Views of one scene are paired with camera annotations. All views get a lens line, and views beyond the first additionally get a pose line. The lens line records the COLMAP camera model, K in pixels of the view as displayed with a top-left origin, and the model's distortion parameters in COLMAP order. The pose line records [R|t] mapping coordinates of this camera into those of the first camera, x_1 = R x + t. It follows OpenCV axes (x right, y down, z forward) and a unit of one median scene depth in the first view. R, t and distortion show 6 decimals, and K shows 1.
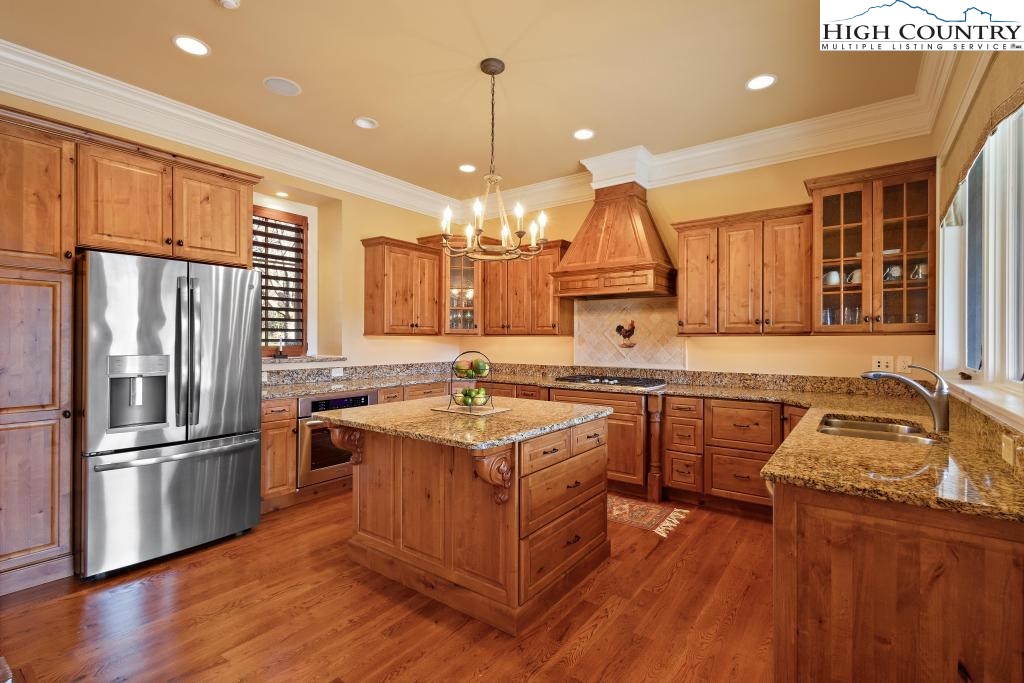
lens RADIAL K [[477.7, 0, 508.2], [0, 477.7, 340.4], [0, 0, 1]] dist [0.010643, -0.001644]
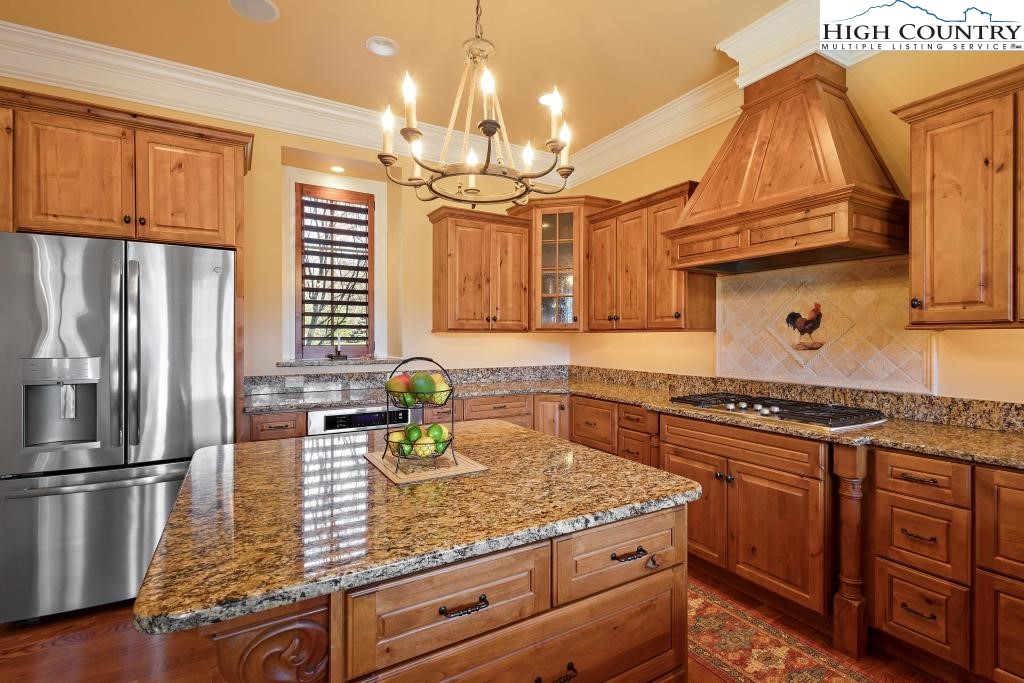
lens RADIAL K [[477.7, 0, 508.6], [0, 477.7, 339.1], [0, 0, 1]] dist [0.010643, -0.001644]
pose [[0.919358, -0.001263, -0.393421, 0.163454], [0.002098, 0.999996, 0.001694, 0.000034], [0.393417, -0.002383, 0.919357, 0.361275]]
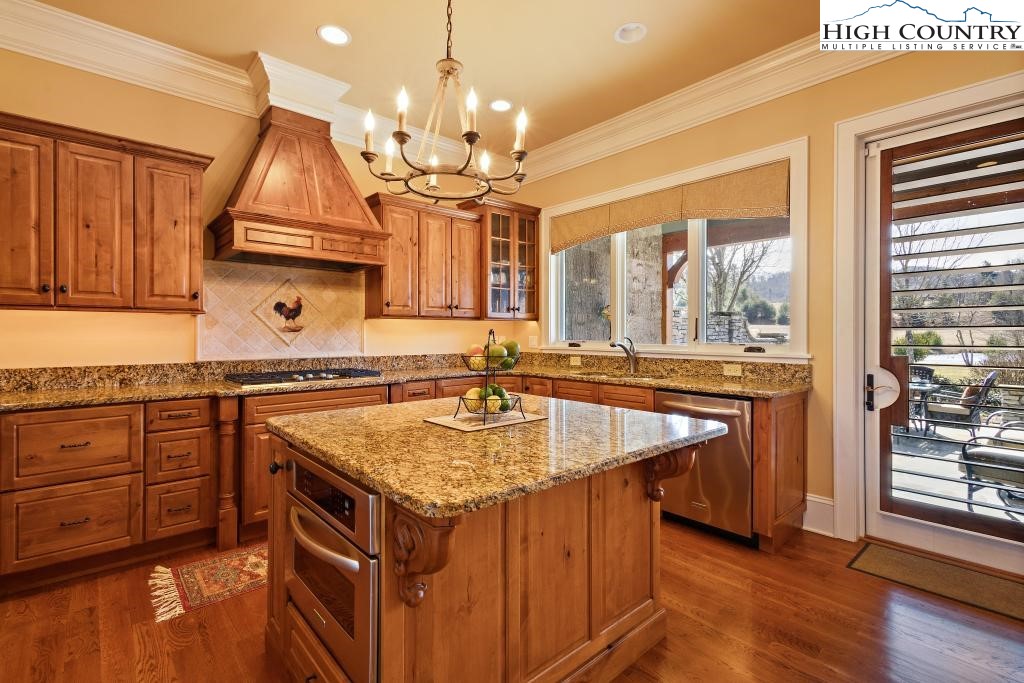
lens RADIAL K [[477.7, 0, 517.1], [0, 477.7, 333.9], [0, 0, 1]] dist [0.010643, -0.001644]
pose [[0.186343, -0.005469, 0.982470, -0.490169], [0.000289, 0.999985, 0.005512, 0.016028], [-0.982485, -0.000743, 0.186341, 0.575013]]
